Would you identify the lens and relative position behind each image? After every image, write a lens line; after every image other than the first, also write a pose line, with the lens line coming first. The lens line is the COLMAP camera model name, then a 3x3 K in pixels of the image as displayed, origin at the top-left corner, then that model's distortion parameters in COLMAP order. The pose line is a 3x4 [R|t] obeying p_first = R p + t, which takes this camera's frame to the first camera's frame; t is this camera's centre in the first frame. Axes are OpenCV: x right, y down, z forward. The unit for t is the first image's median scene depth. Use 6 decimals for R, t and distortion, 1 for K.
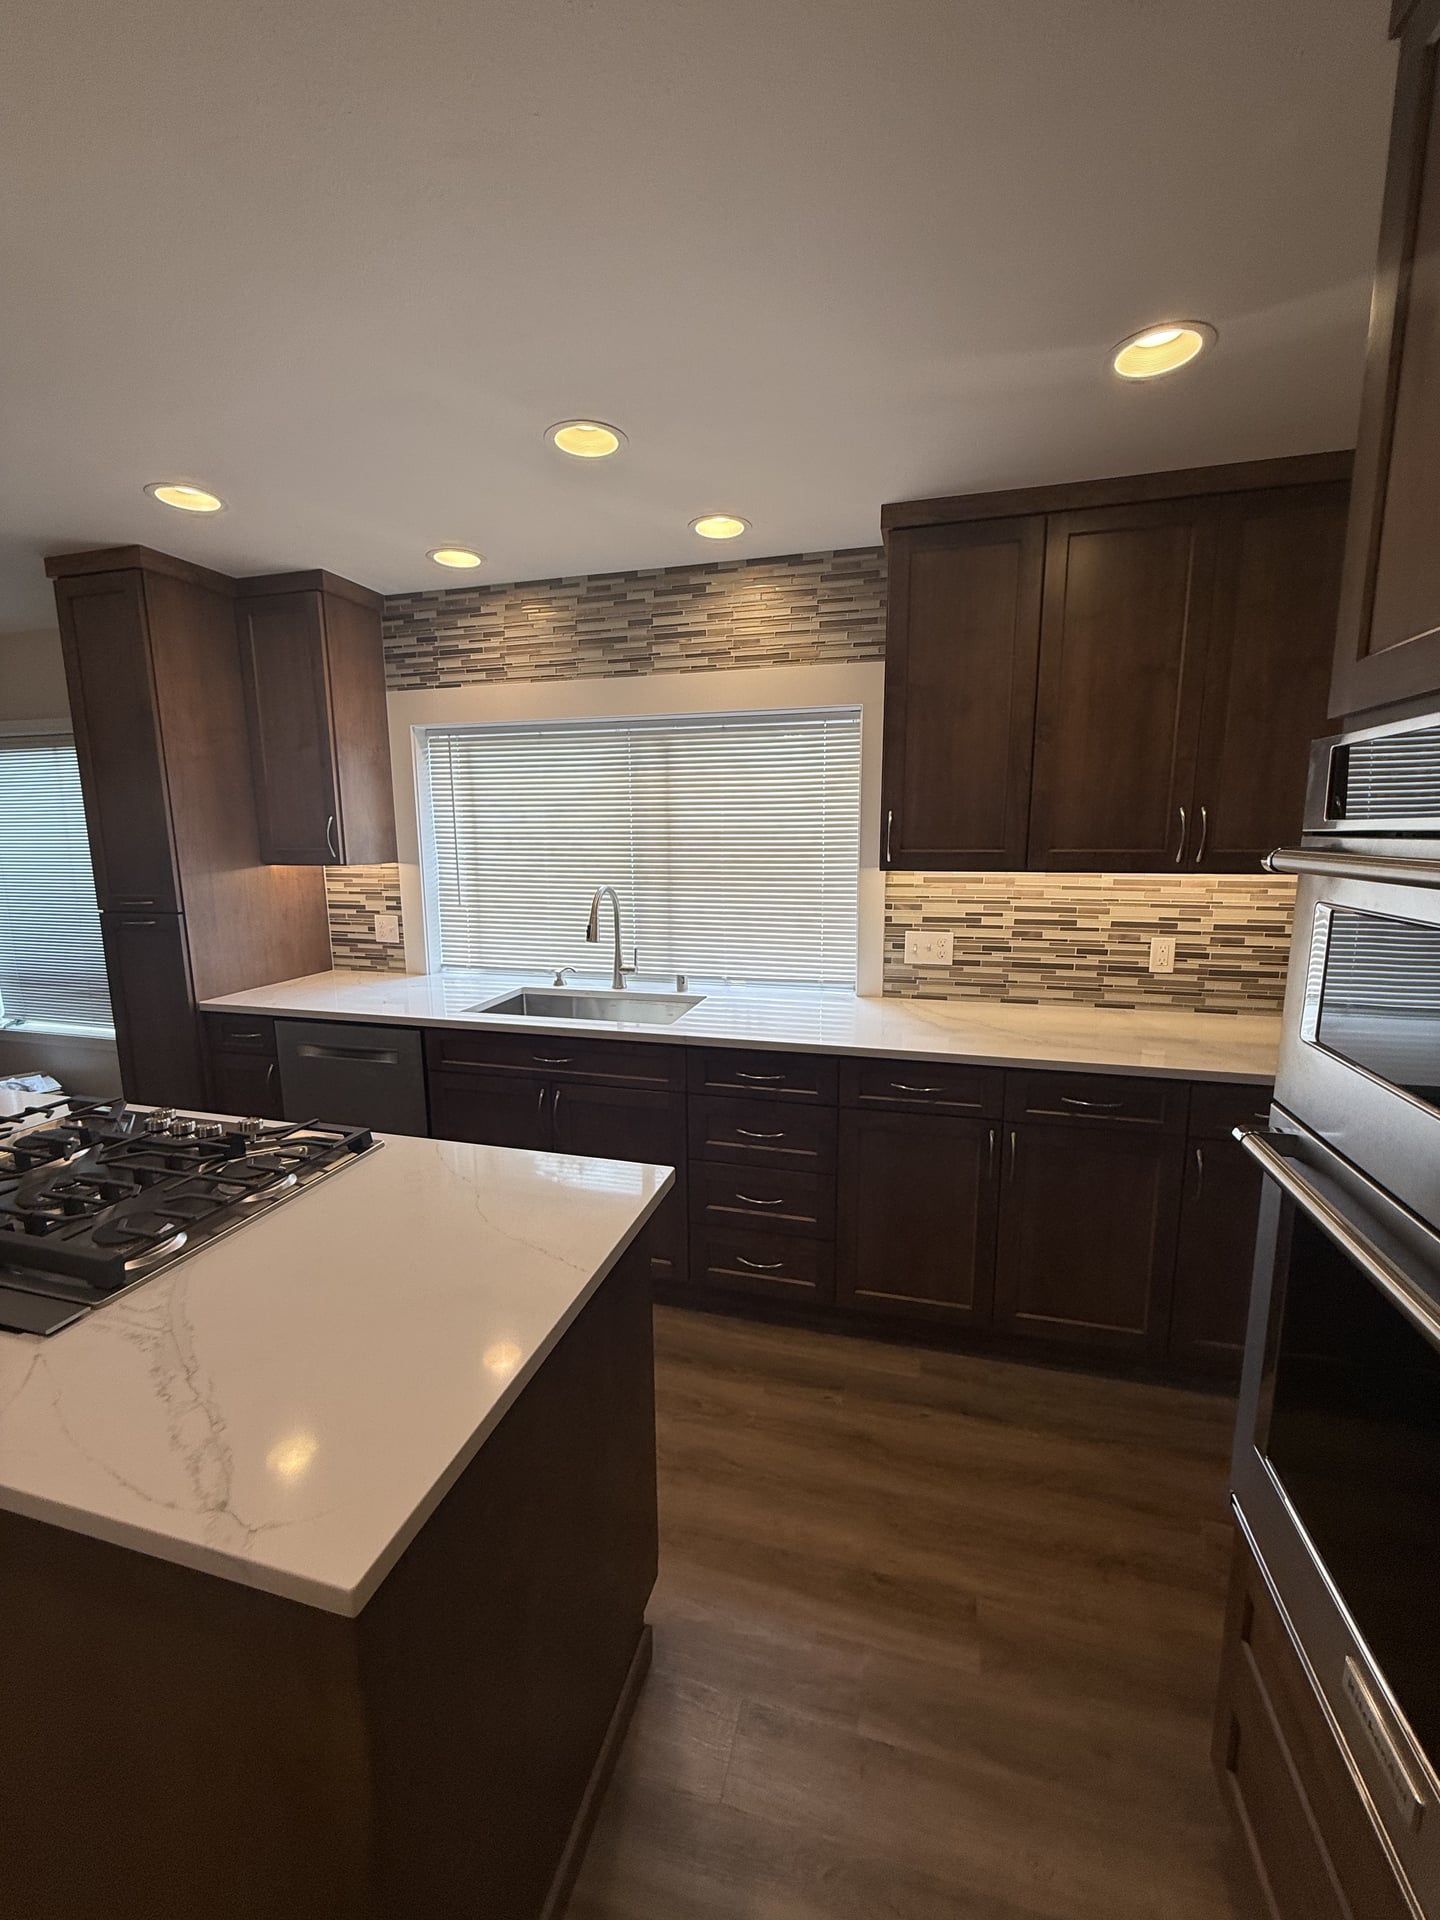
lens RADIAL K [[765.7, 0, 721.9], [0, 765.7, 955.6], [0, 0, 1]] dist [-0.000112, -0.000350]
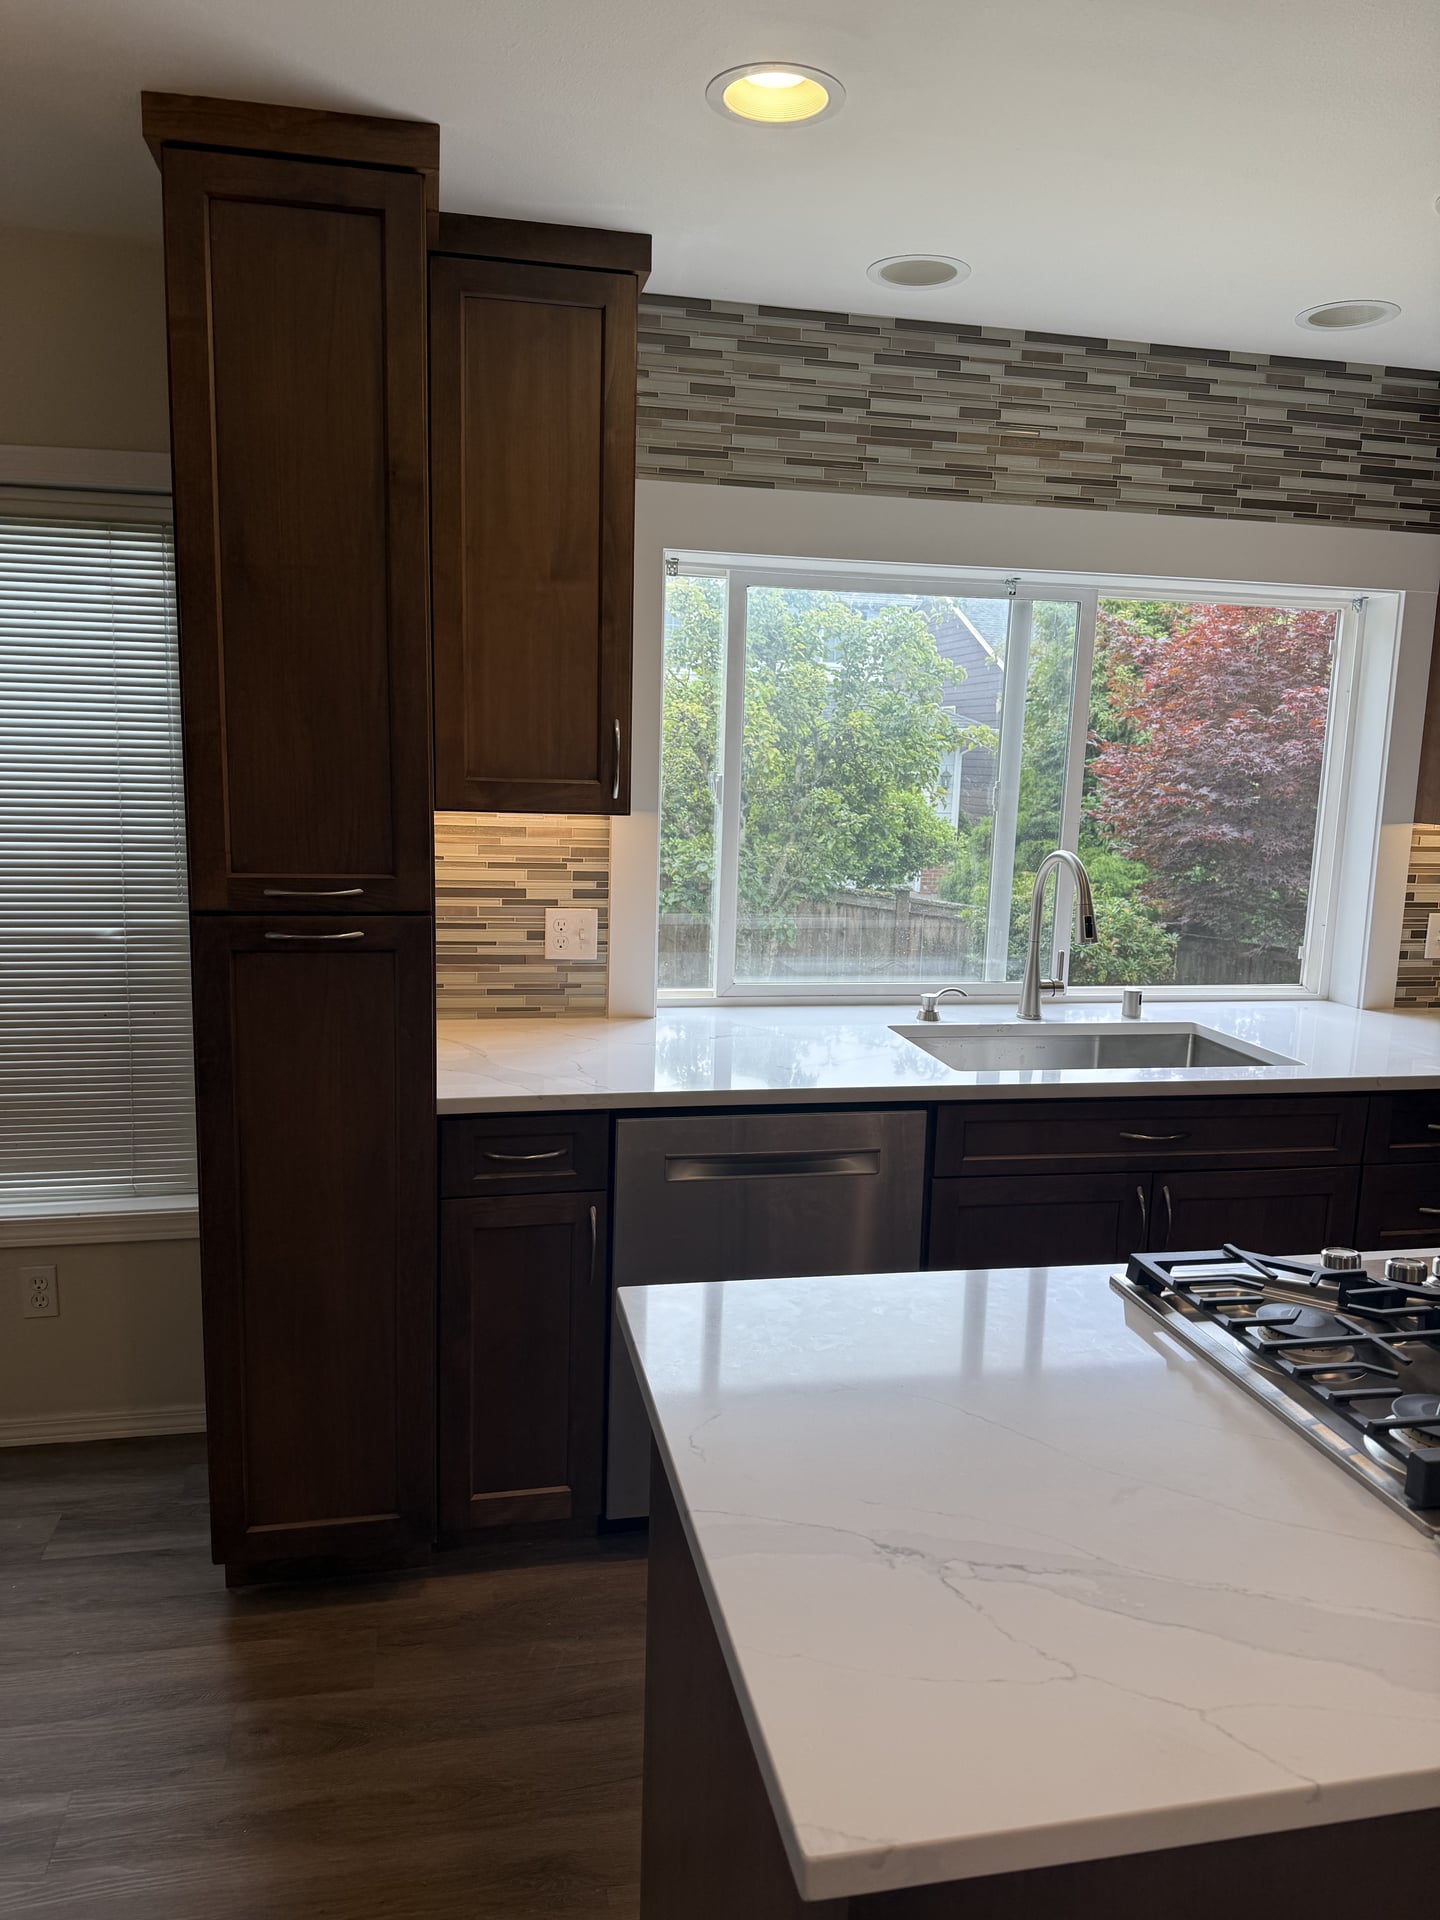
lens RADIAL K [[1336.7, 0, 726.7], [0, 1336.7, 959.8], [0, 0, 1]] dist [0.125774, -0.211093]
pose [[0.887293, -0.039563, 0.459507, -0.924432], [0.040398, 0.999151, 0.008018, -0.025174], [-0.459434, 0.011449, 0.888138, 0.176612]]
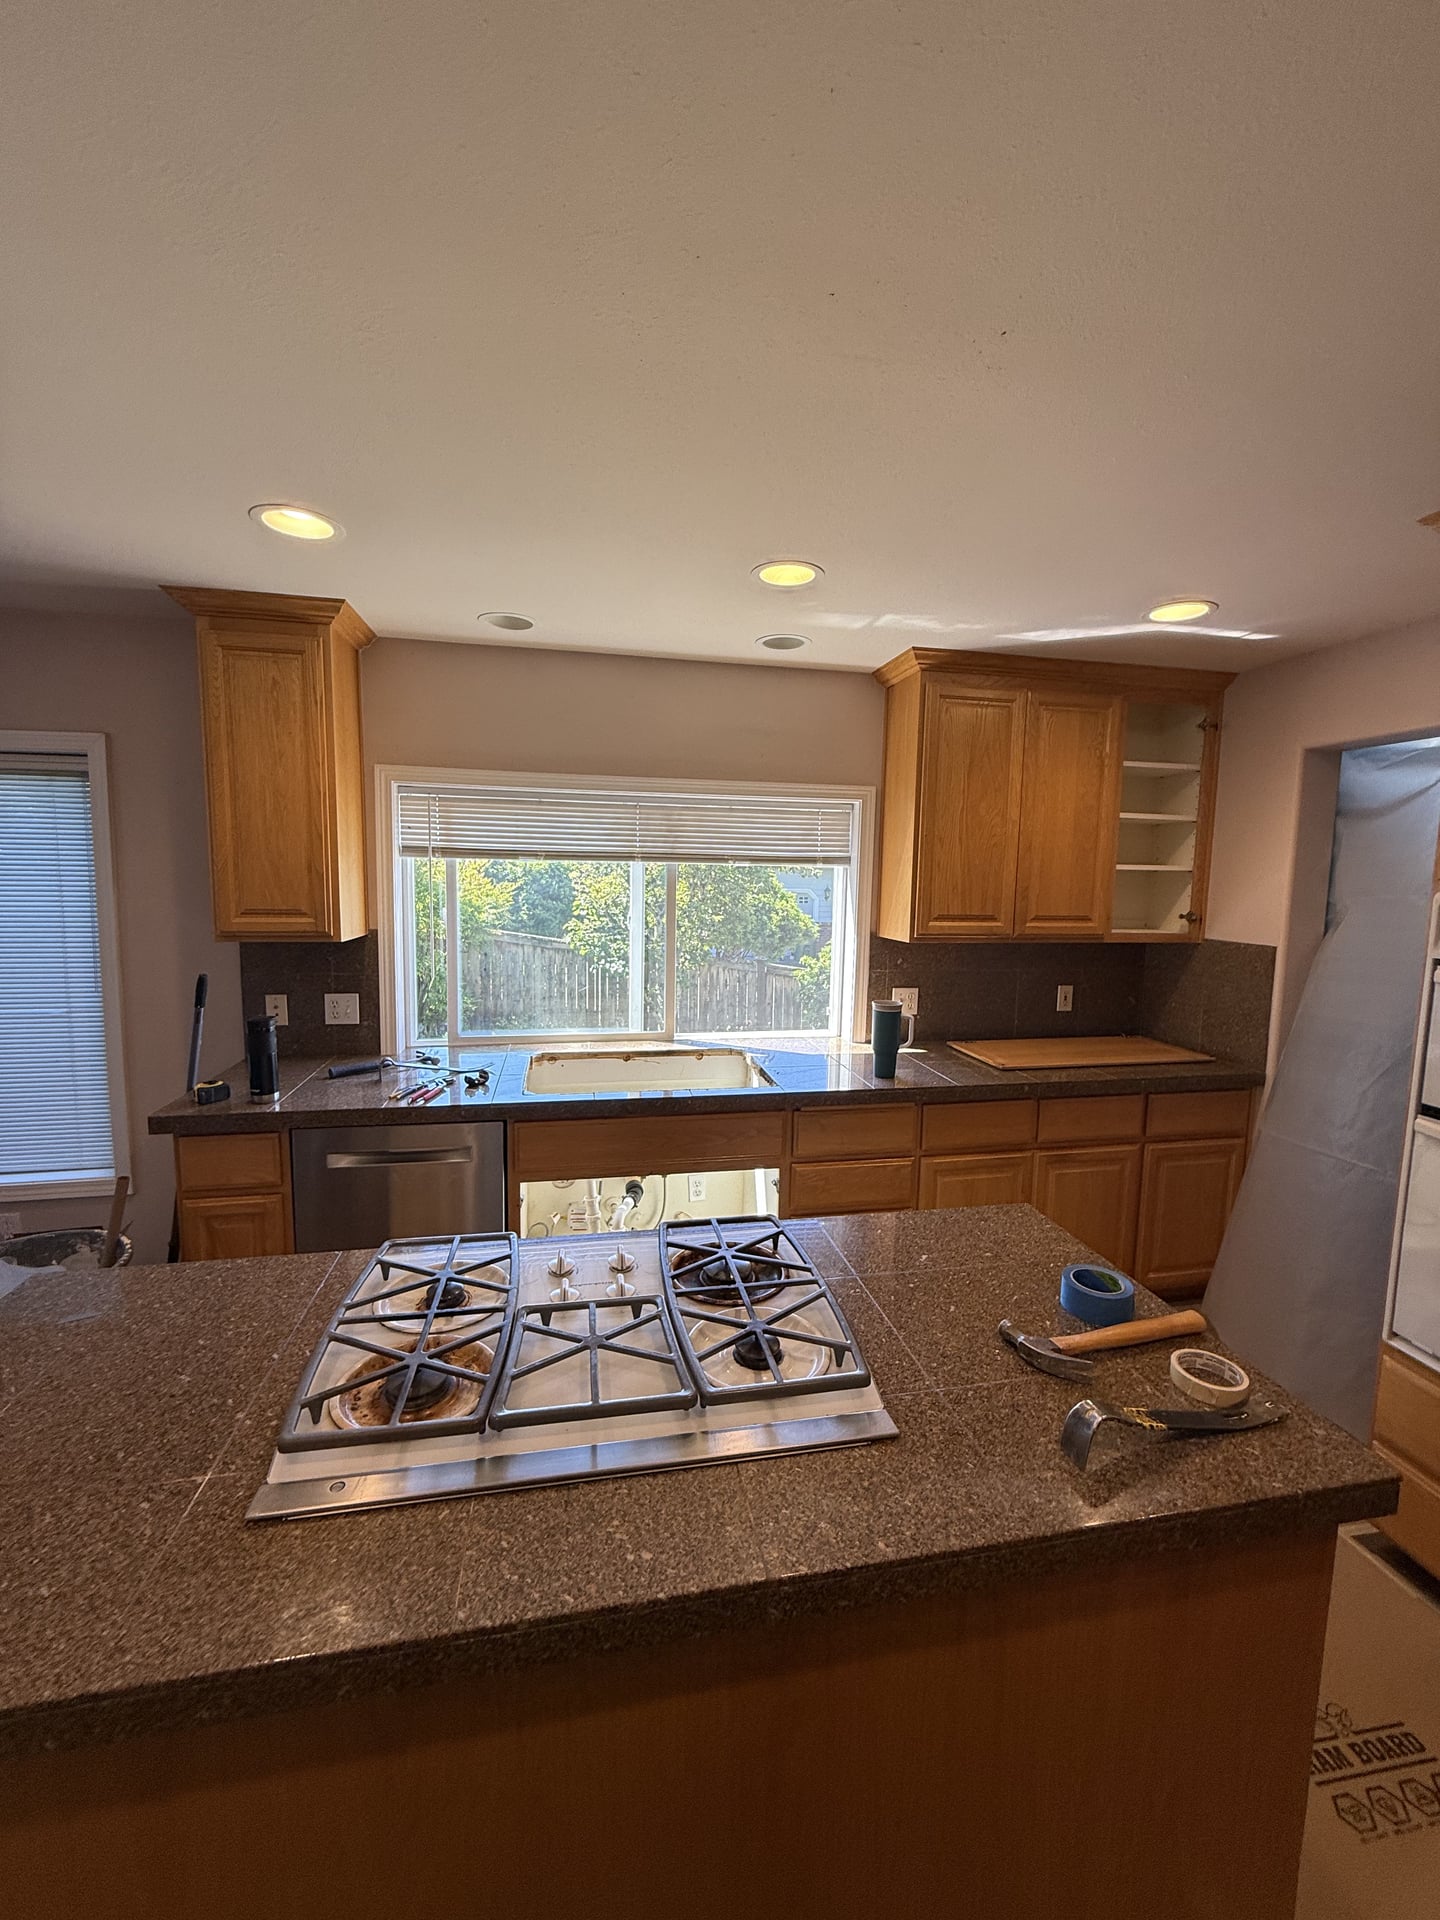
lens RADIAL K [[765.7, 0, 721.9], [0, 765.7, 955.6], [0, 0, 1]] dist [-0.000112, -0.000350]
pose [[0.896565, -0.025285, 0.442191, -0.524855], [0.048570, 0.997961, -0.041413, -0.047964], [-0.440242, 0.058606, 0.895965, 0.043026]]
